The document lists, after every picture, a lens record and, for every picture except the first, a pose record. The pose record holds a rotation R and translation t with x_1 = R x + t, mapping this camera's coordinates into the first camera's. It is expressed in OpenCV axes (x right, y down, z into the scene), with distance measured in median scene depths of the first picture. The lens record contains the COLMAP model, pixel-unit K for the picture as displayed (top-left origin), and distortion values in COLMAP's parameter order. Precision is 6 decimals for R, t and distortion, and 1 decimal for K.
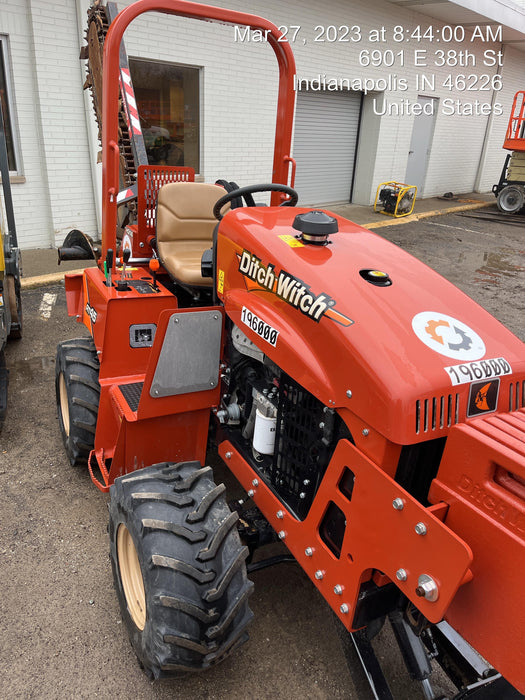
lens RADIAL K [[526.7, 0, 265.2], [0, 526.7, 357.0], [0, 0, 1]] dist [0.067670, -0.051175]
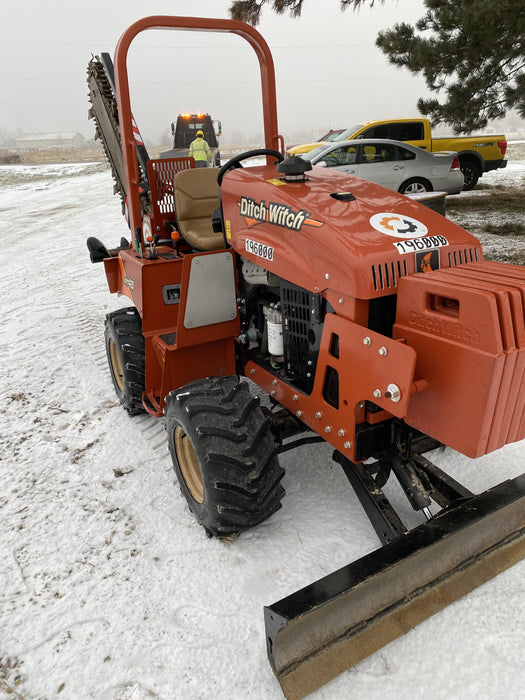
lens RADIAL K [[526.7, 0, 259.9], [0, 526.7, 354.4], [0, 0, 1]] dist [0.067670, -0.051175]
pose [[0.989918, -0.123170, -0.069932, 0.048387], [0.121367, 0.992170, -0.029489, 0.232351], [0.073017, 0.020705, 0.997116, -0.282513]]
